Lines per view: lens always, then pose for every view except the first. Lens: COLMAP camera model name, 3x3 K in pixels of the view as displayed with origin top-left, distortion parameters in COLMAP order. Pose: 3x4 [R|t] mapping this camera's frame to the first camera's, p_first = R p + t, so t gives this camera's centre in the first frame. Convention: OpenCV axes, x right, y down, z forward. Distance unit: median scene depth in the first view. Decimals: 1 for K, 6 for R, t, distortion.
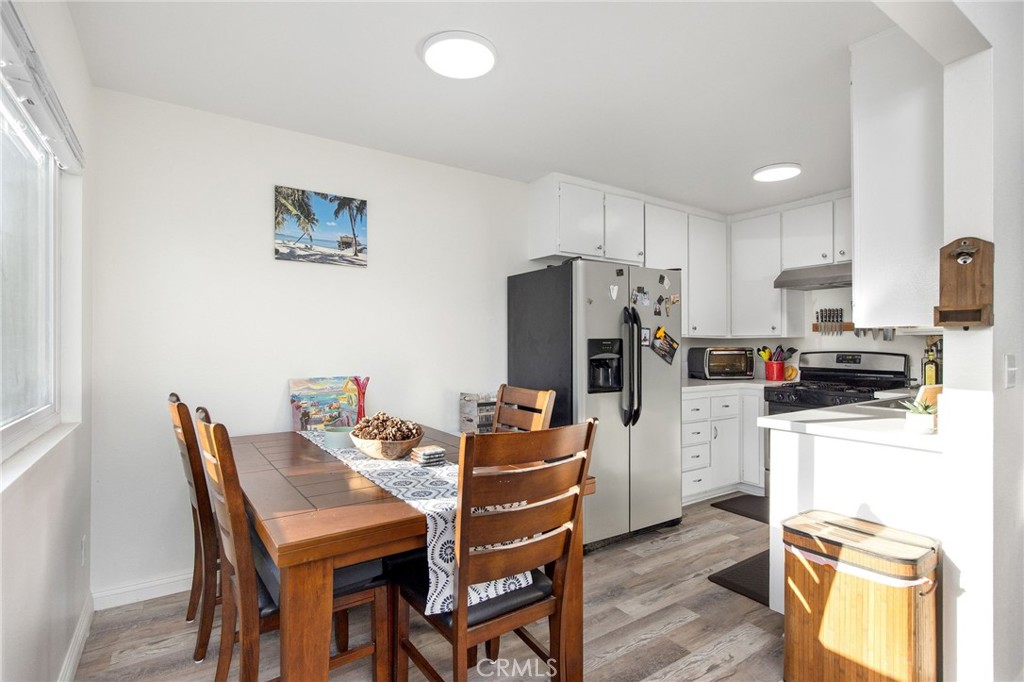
lens RADIAL K [[499.5, 0, 512.8], [0, 499.5, 339.1], [0, 0, 1]] dist [-0.001946, -0.000164]
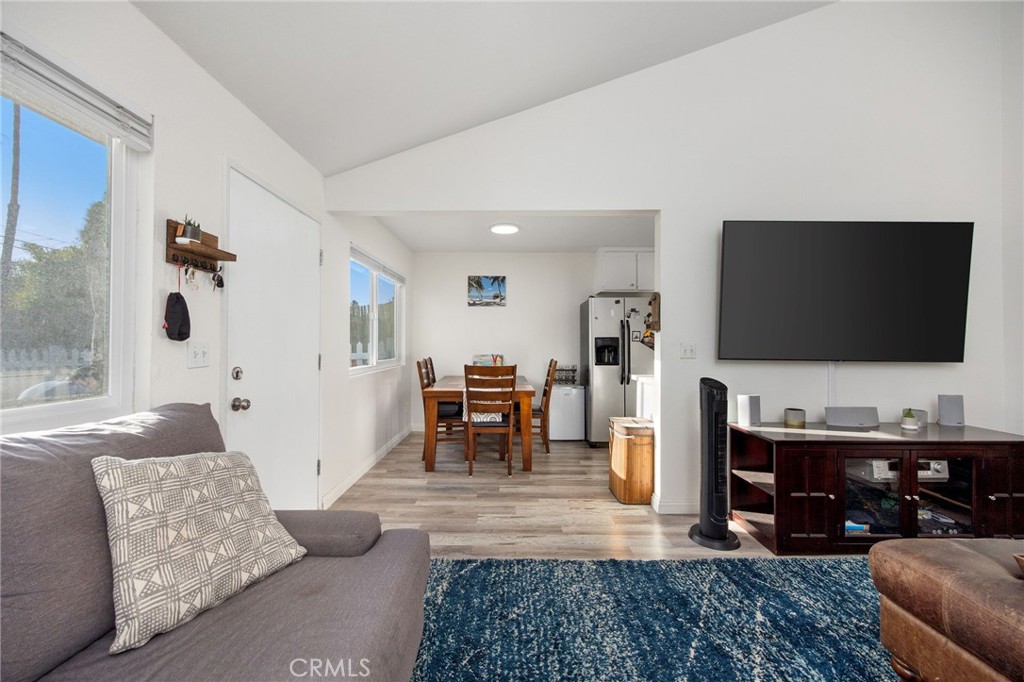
lens RADIAL K [[402.8, 0, 508.6], [0, 402.8, 334.6], [0, 0, 1]] dist [0.003748, 0.000266]
pose [[0.823281, -0.010884, -0.567529, 0.757018], [0.002761, 0.999881, -0.015170, 0.011137], [0.567627, 0.010922, 0.823213, -0.486516]]
